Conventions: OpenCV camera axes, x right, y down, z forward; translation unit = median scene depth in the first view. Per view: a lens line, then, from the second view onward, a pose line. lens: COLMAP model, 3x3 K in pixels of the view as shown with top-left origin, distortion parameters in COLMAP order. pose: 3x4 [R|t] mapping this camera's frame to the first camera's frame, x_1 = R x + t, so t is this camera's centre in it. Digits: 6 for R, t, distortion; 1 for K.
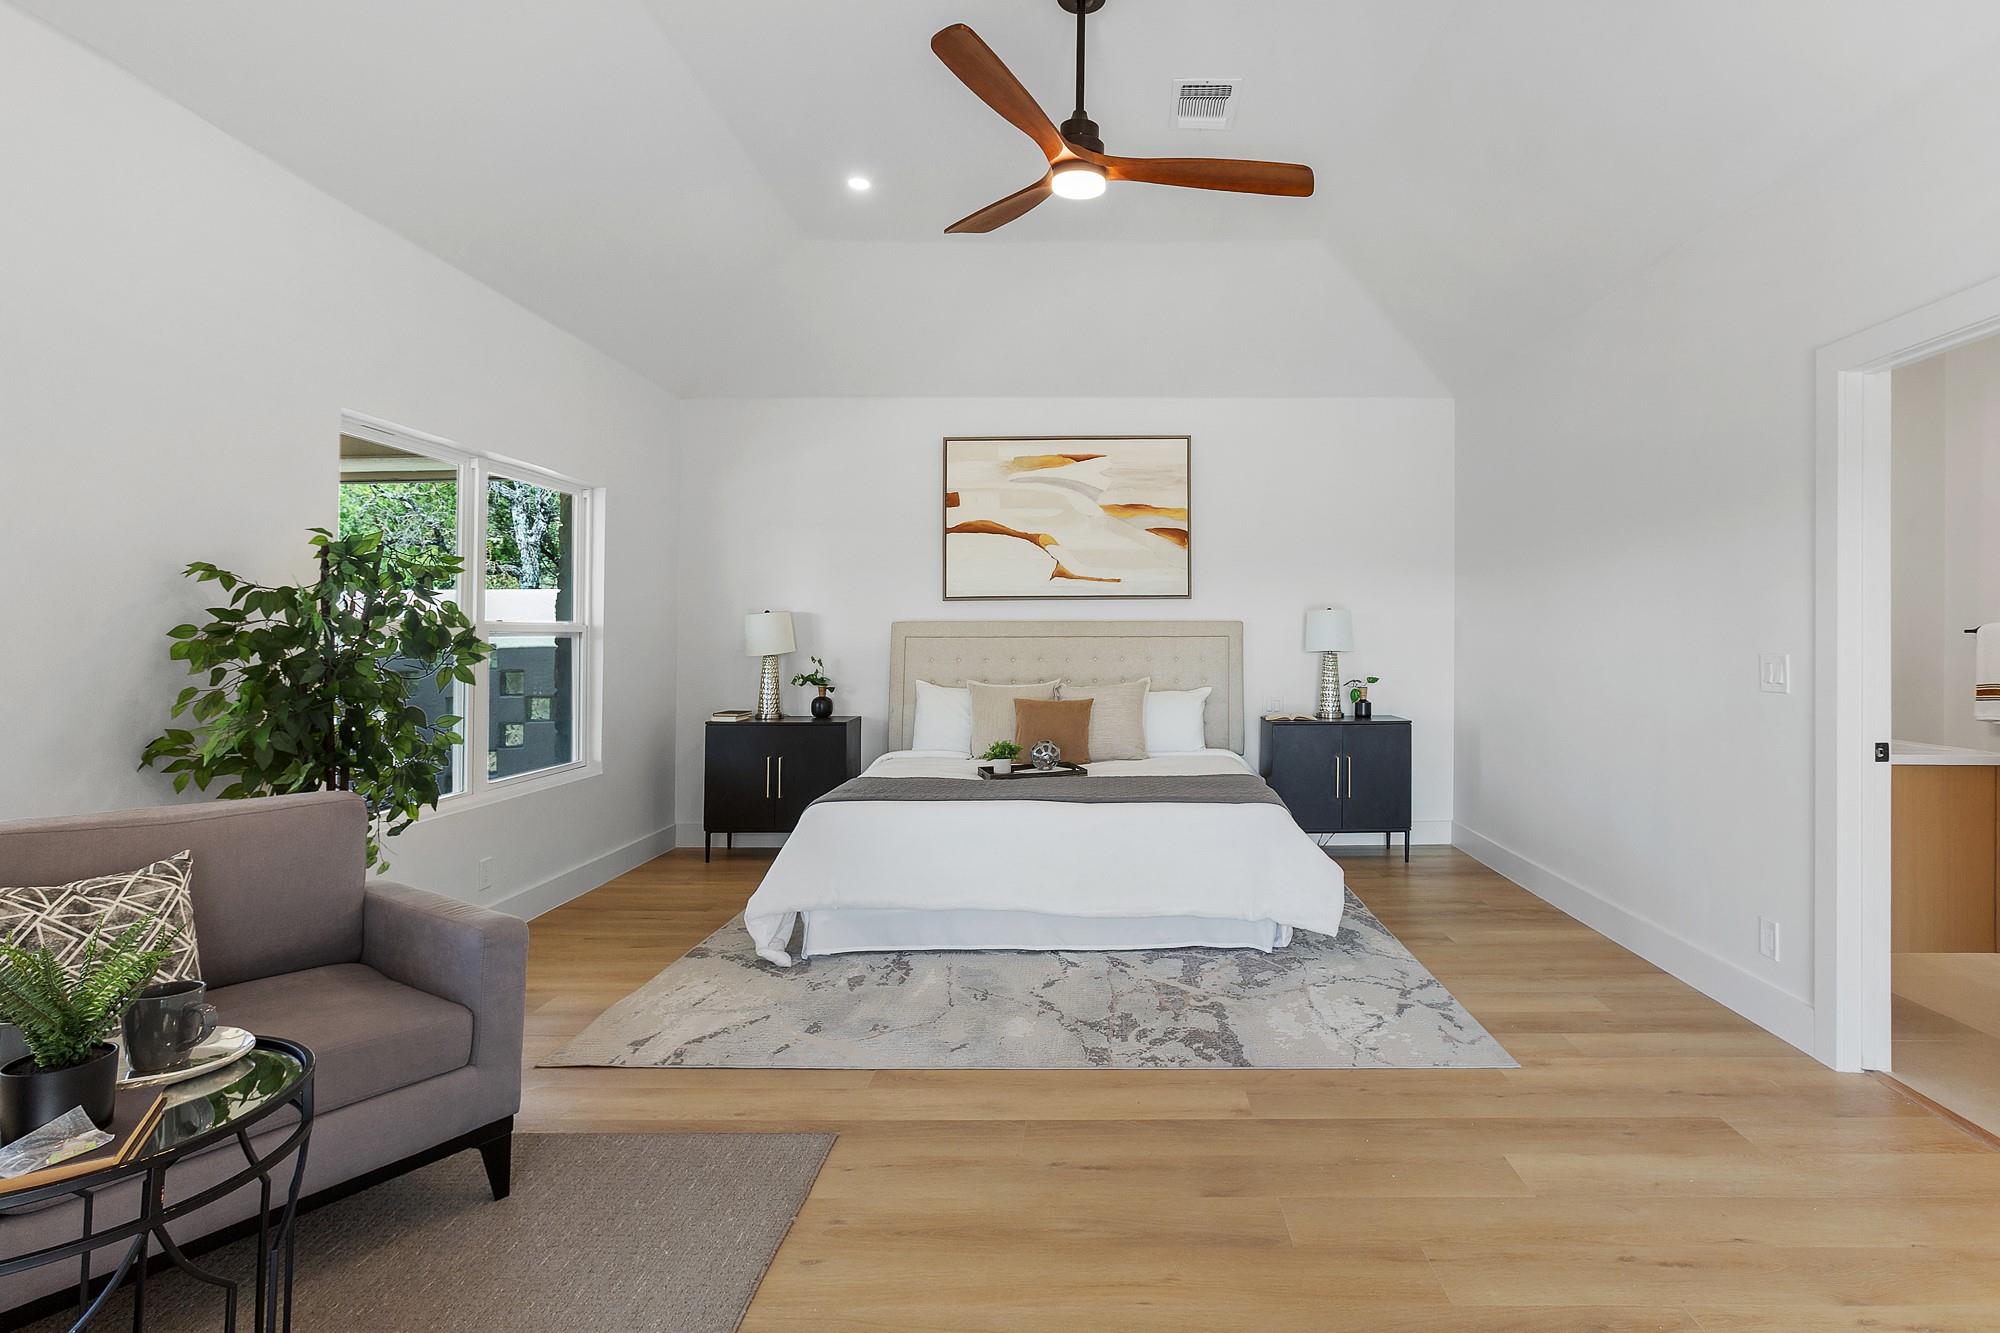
lens RADIAL K [[922.9, 0, 993.8], [0, 922.9, 643.0], [0, 0, 1]] dist [-0.003057, 0.000481]
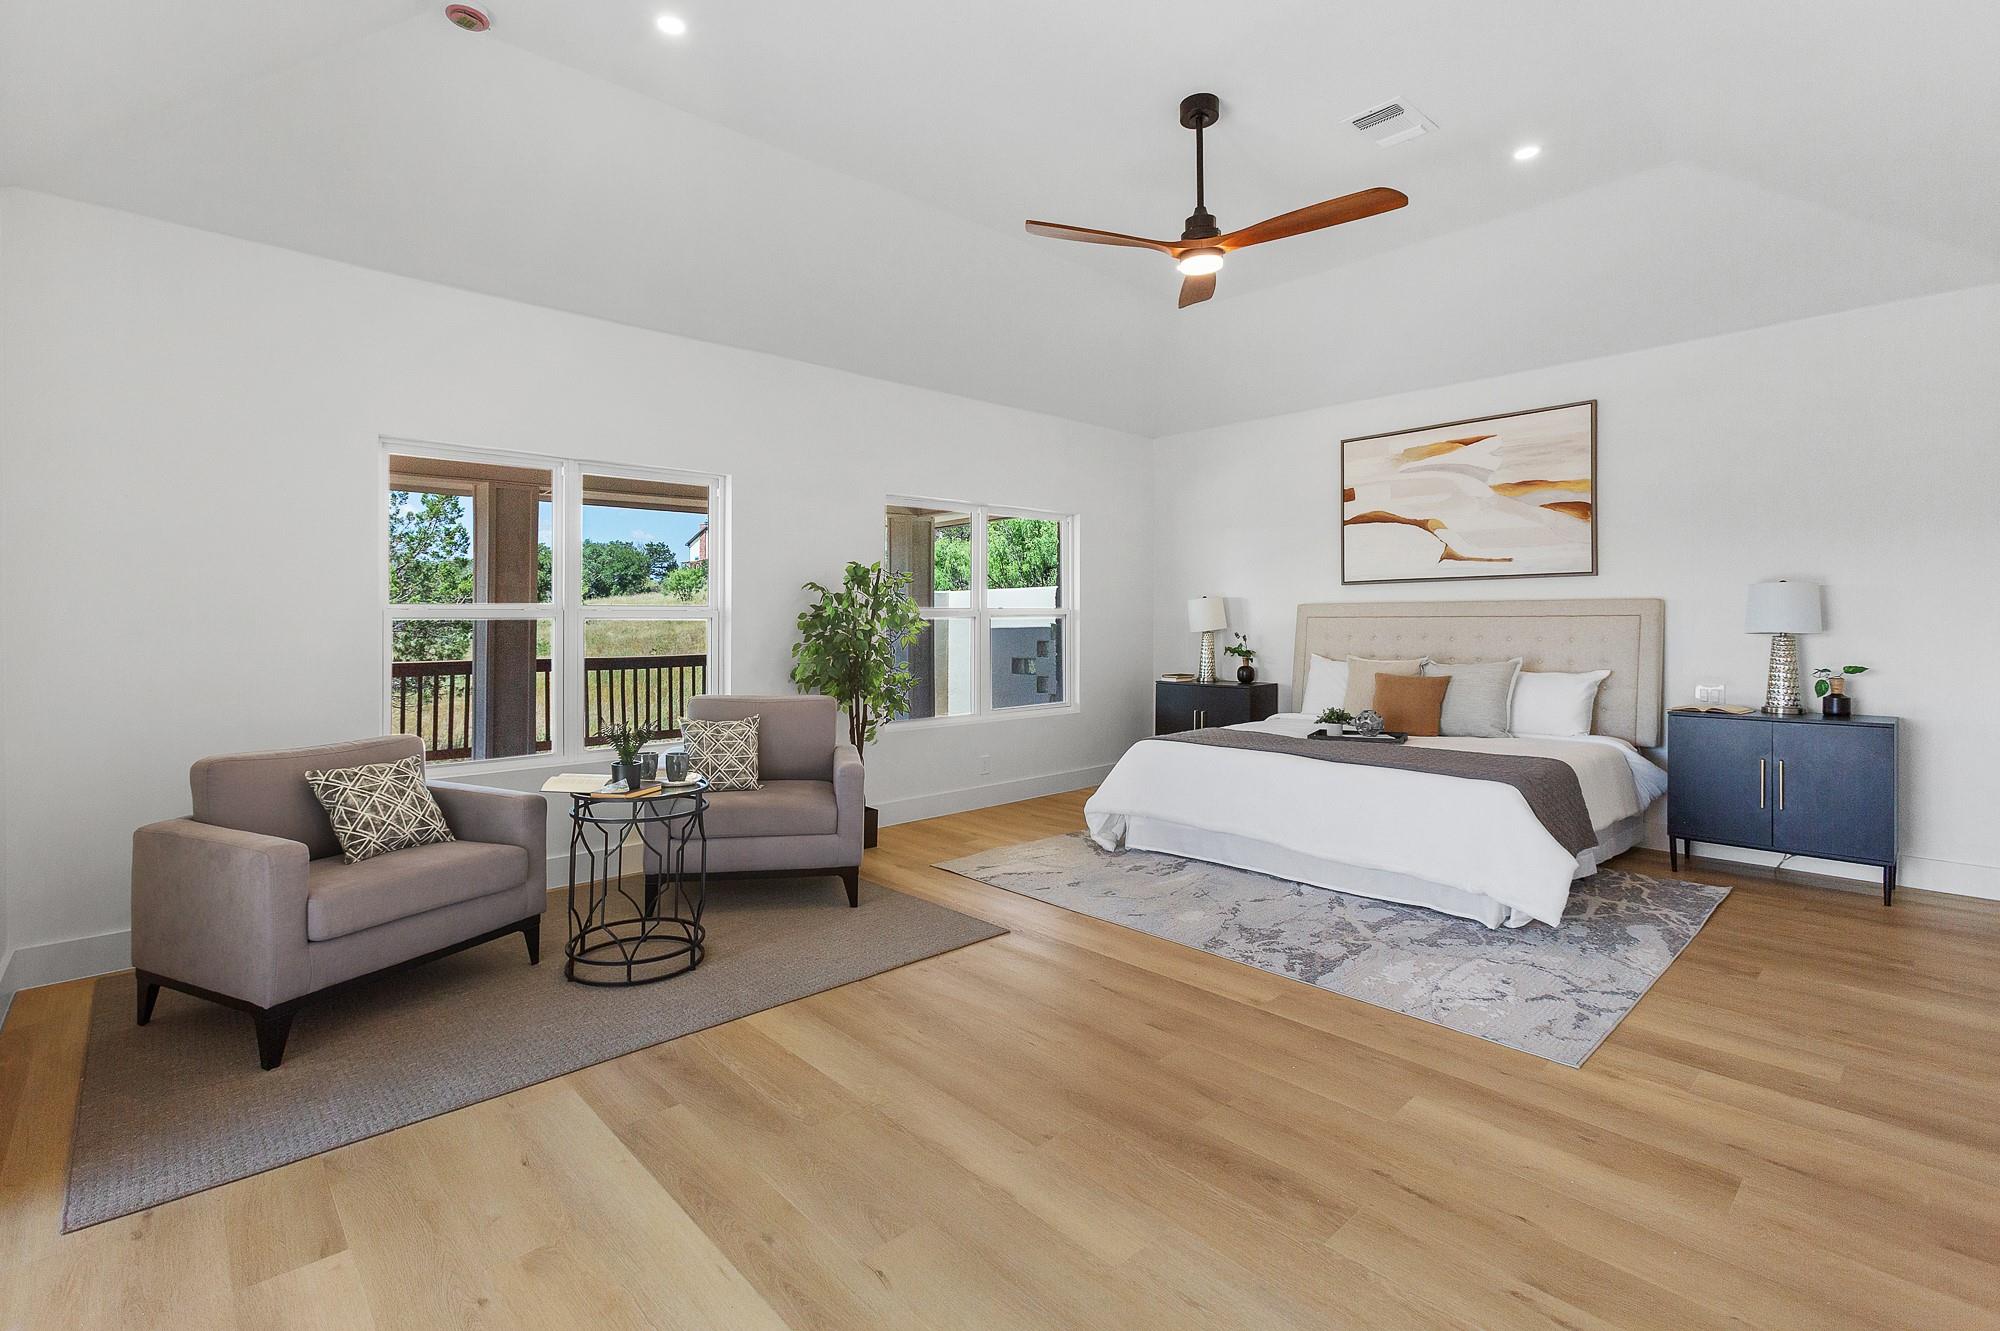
lens RADIAL K [[811.1, 0, 1007.0], [0, 811.1, 630.8], [0, 0, 1]] dist [0.012577, 0.000211]
pose [[0.728208, 0.009119, -0.685295, 0.370502], [-0.001404, 0.999929, 0.011815, -0.000966], [0.685354, -0.007642, 0.728170, -0.010081]]
